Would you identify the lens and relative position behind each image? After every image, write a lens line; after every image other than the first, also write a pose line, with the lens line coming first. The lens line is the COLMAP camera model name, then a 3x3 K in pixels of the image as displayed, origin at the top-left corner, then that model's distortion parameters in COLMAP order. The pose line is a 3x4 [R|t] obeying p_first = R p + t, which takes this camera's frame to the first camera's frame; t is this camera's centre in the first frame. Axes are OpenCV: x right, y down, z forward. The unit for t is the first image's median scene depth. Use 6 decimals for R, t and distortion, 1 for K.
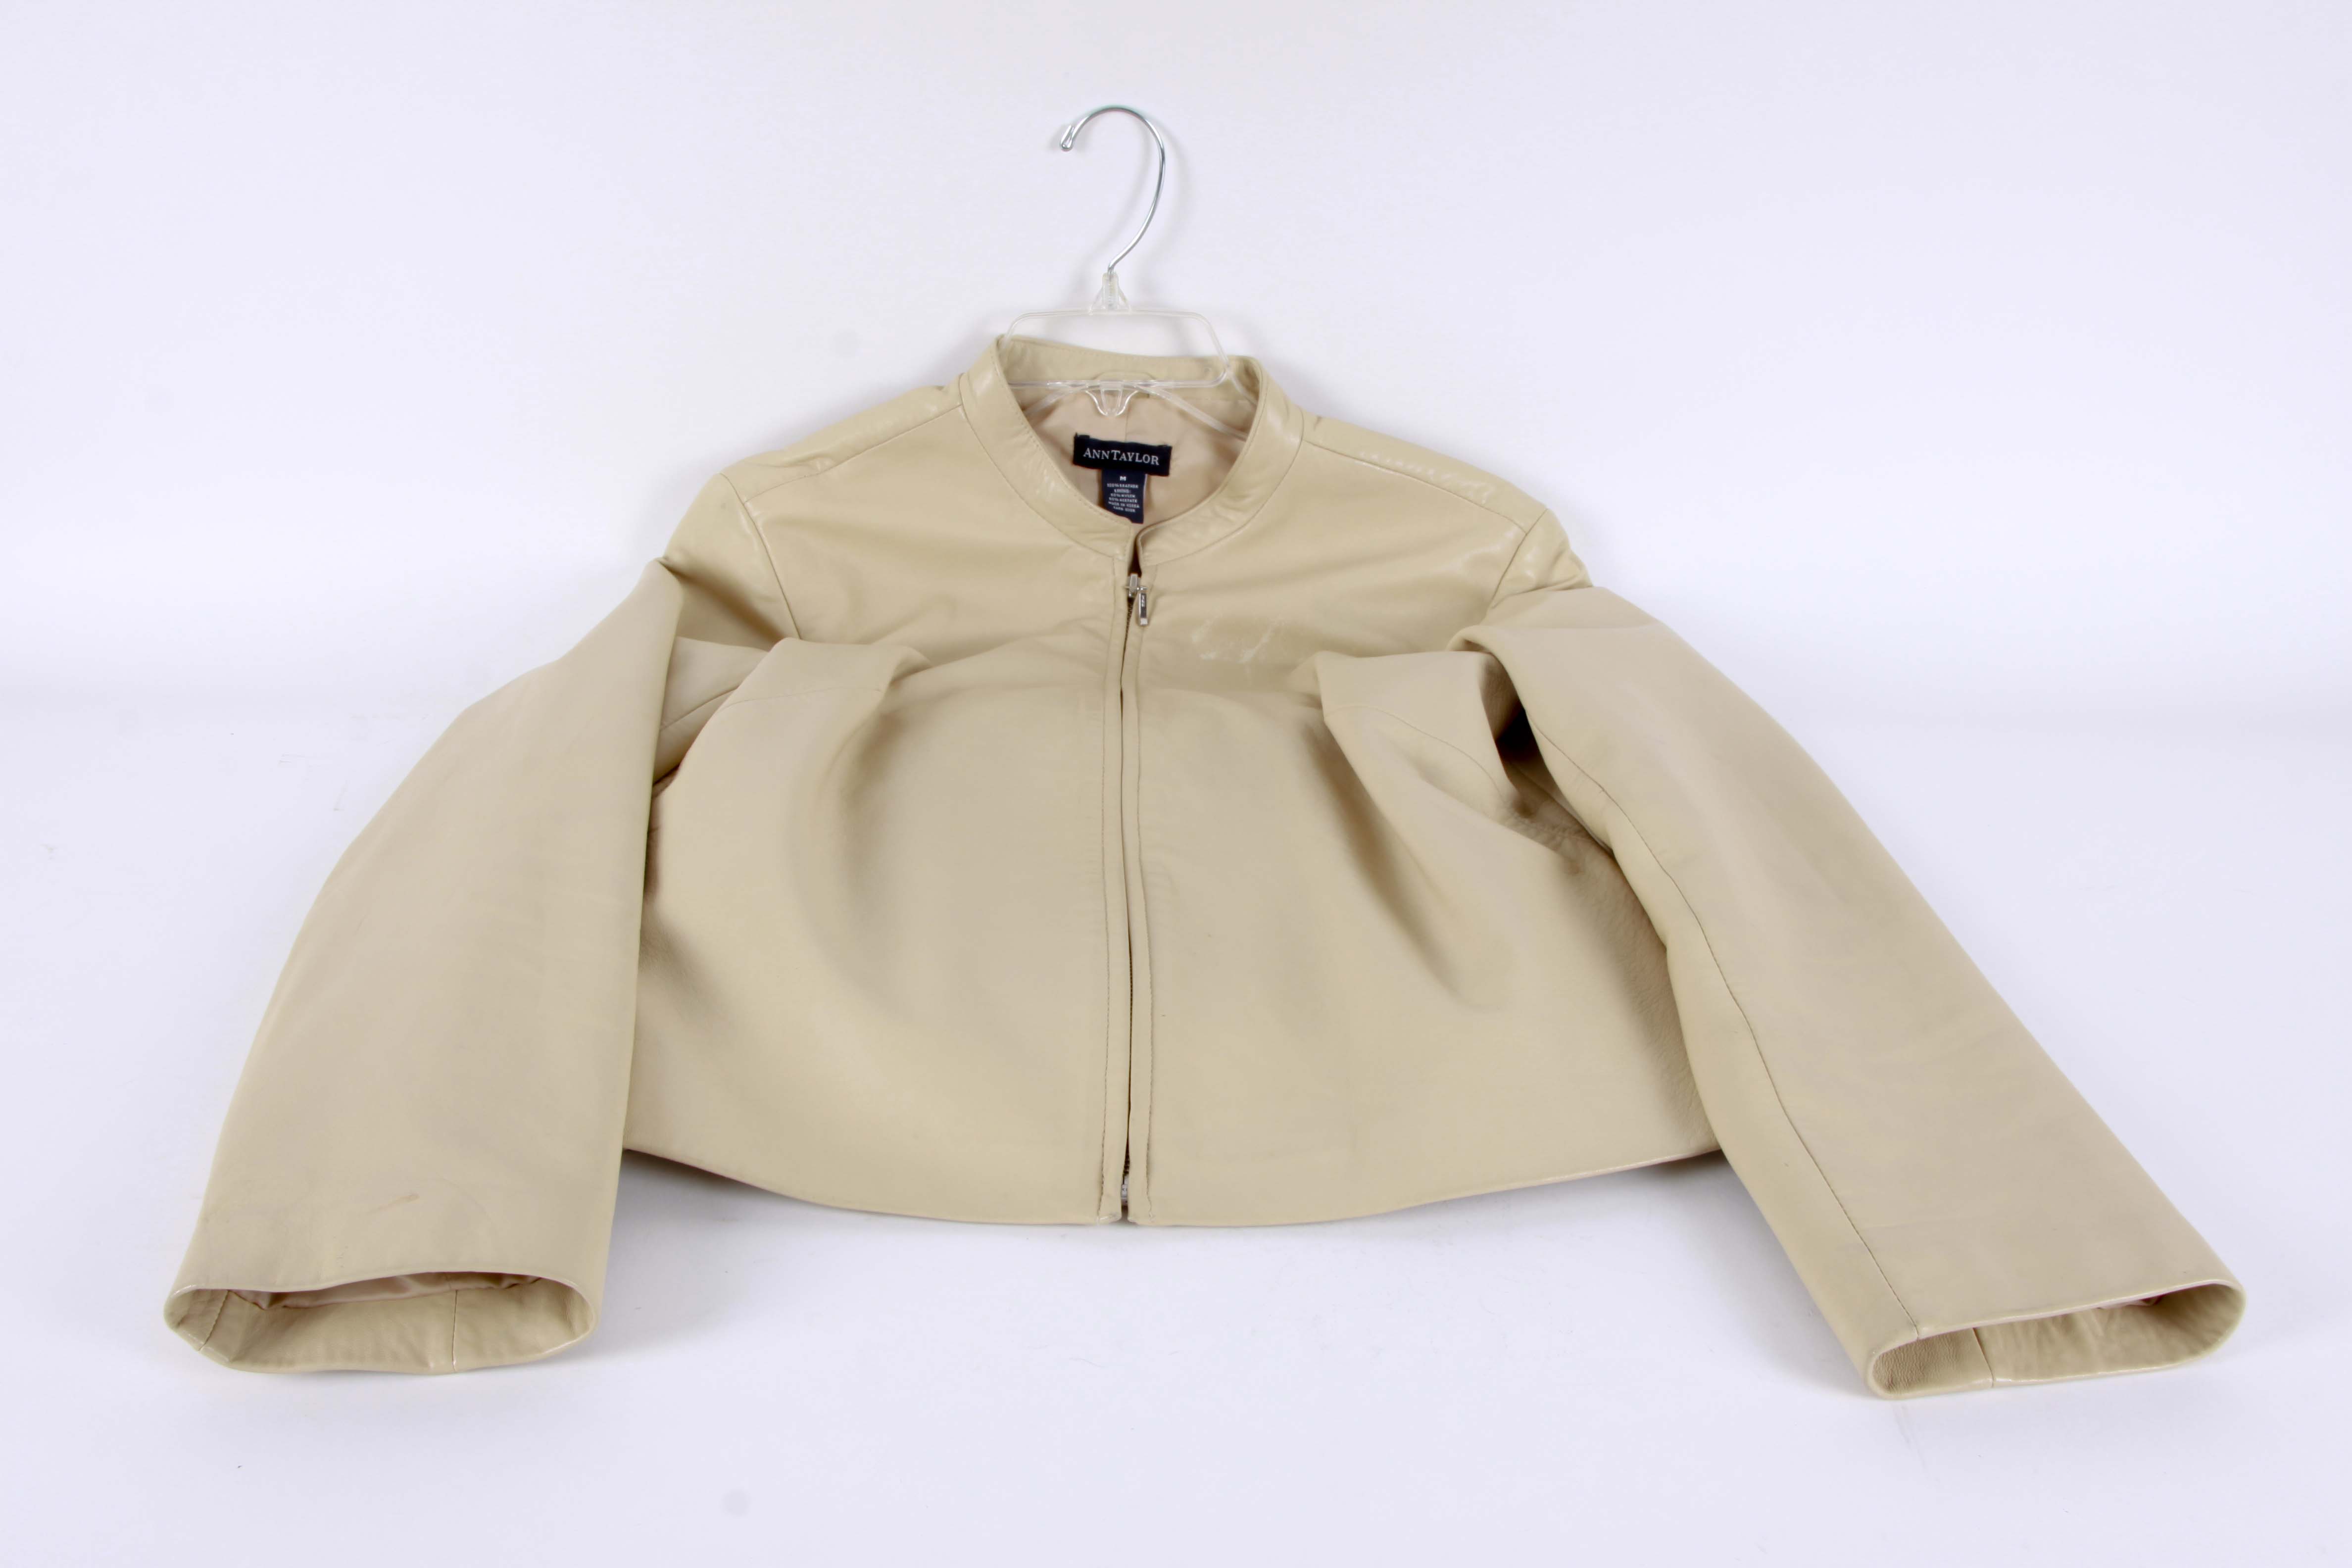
lens RADIAL K [[2662.9, 0, 1176.0], [0, 2662.9, 779.8], [0, 0, 1]] dist [-0.095553, 0.000000]
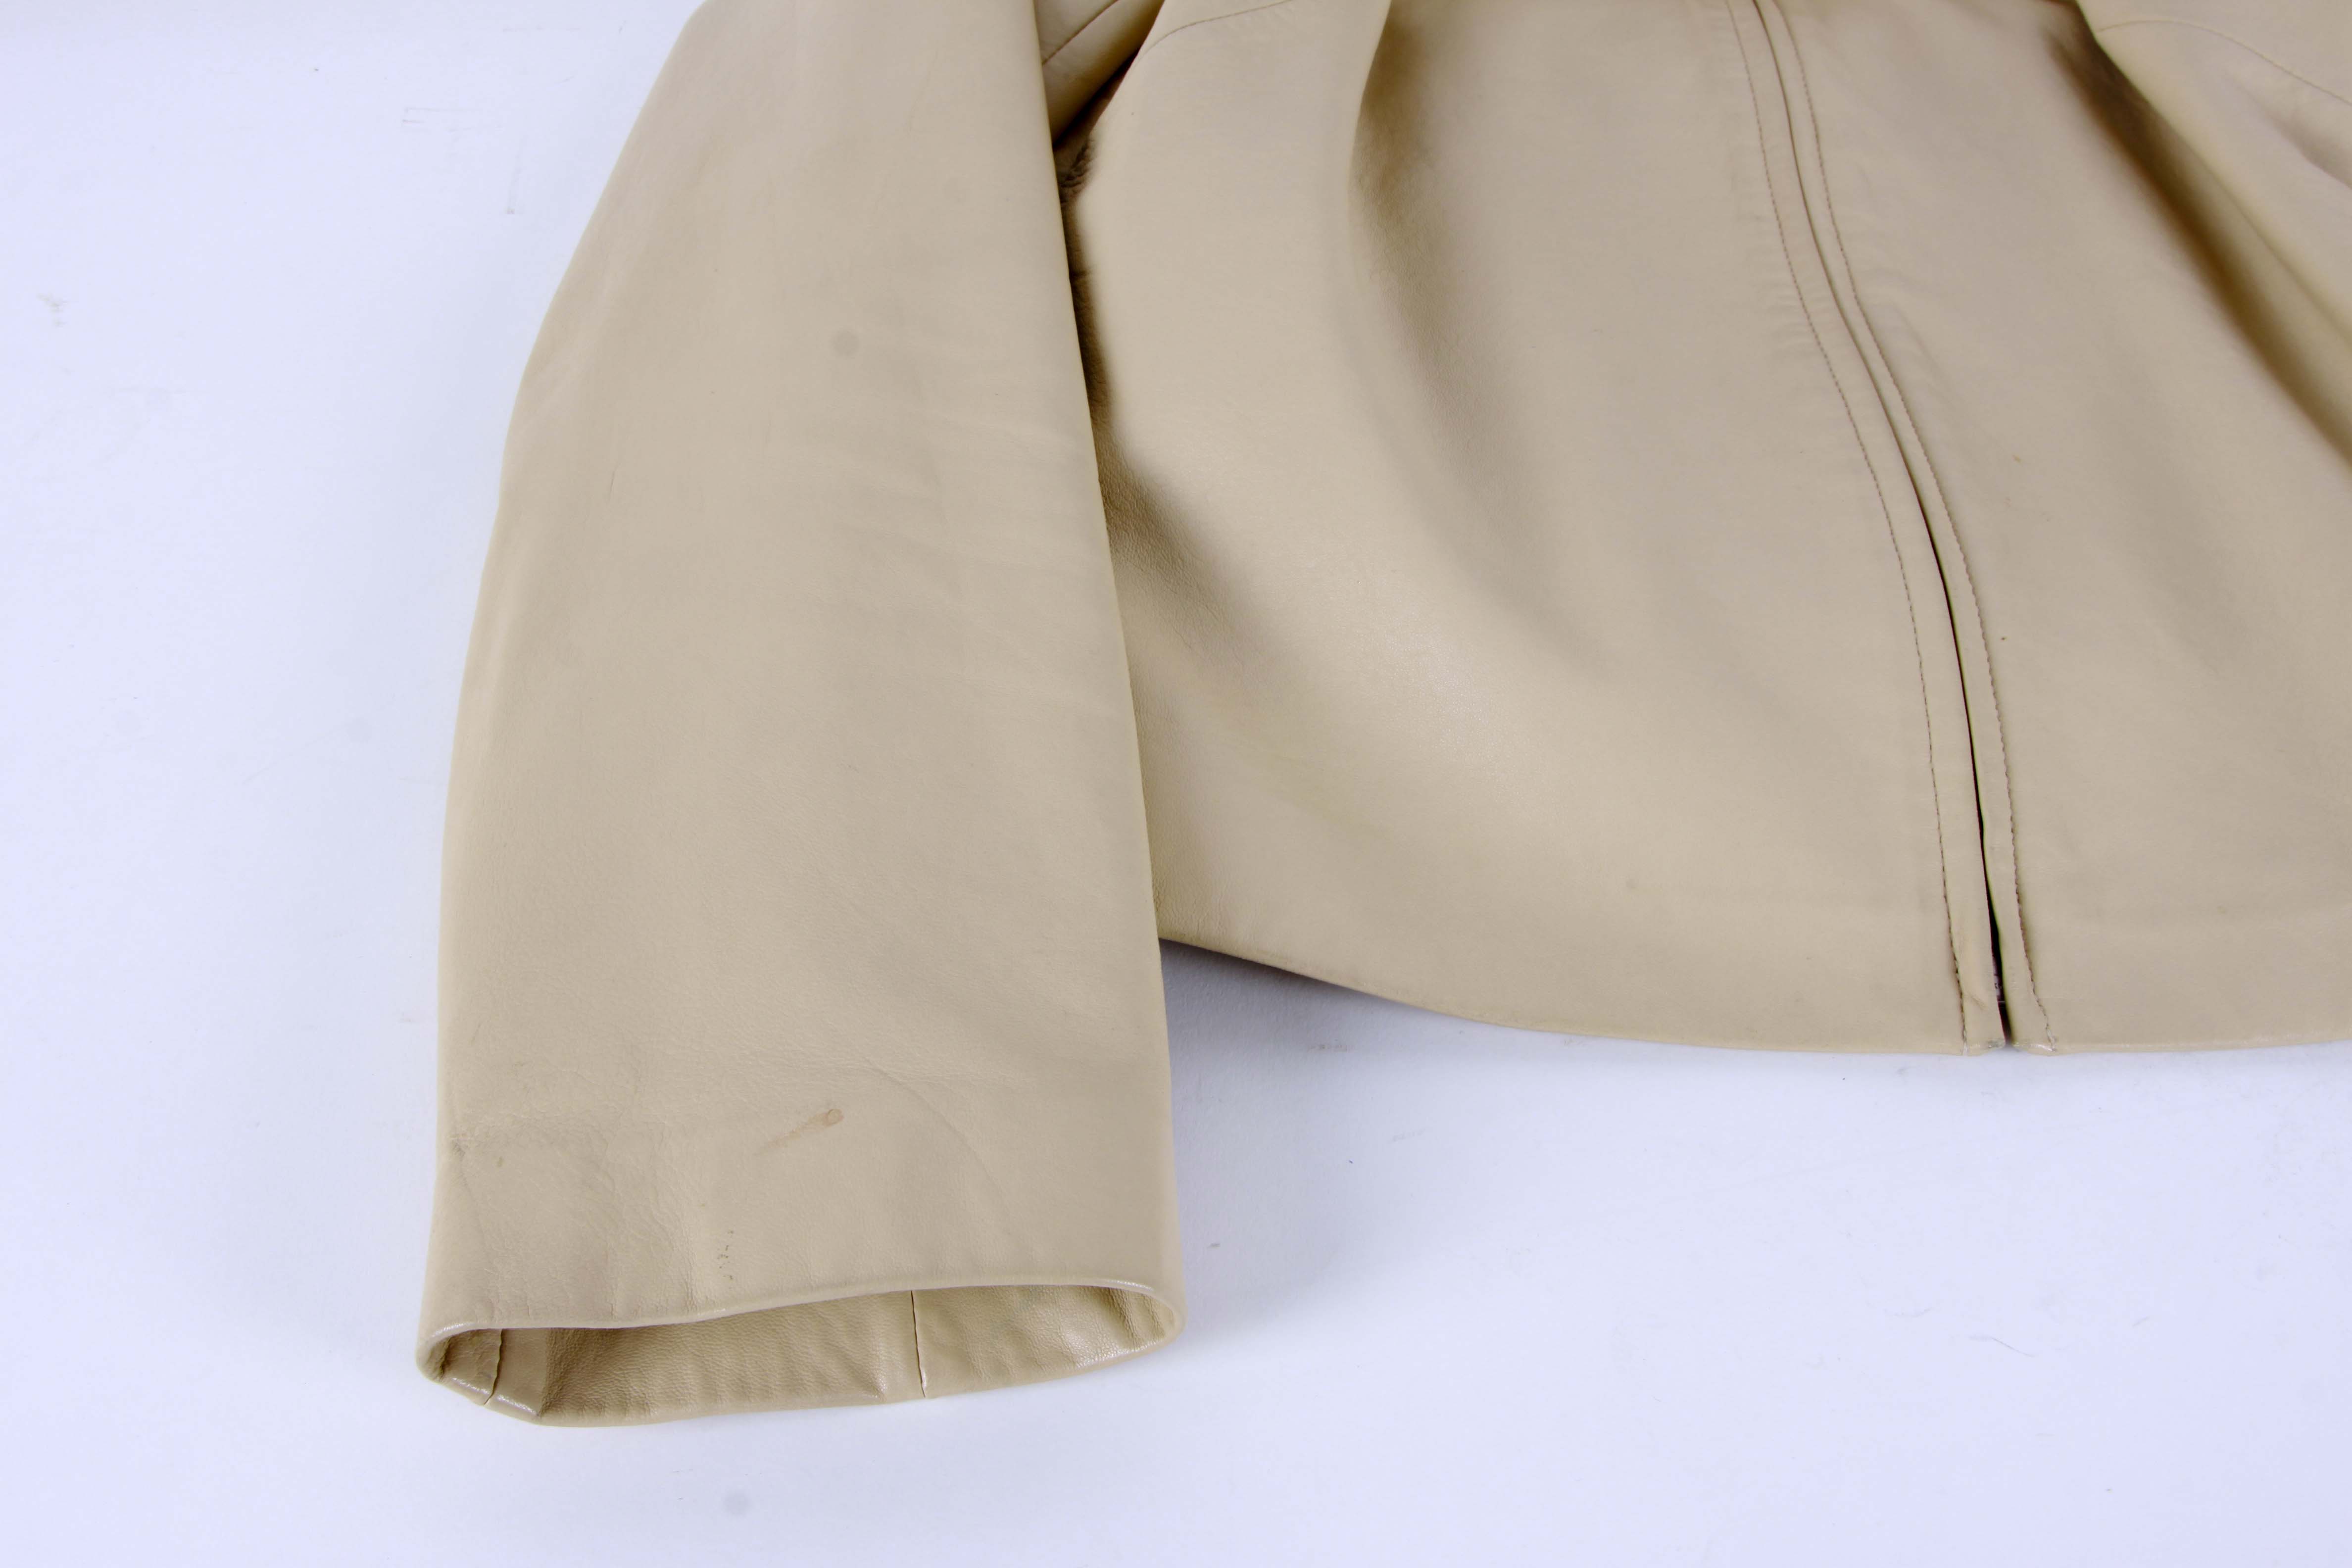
lens RADIAL K [[2662.9, 0, 1177.1], [0, 2662.9, 786.6], [0, 0, 1]] dist [-0.095553, 0.000000]
pose [[0.999971, -0.007007, -0.002871, -0.209241], [0.007570, 0.934192, 0.356689, -0.102531], [0.000183, -0.356701, 0.934219, 0.489421]]
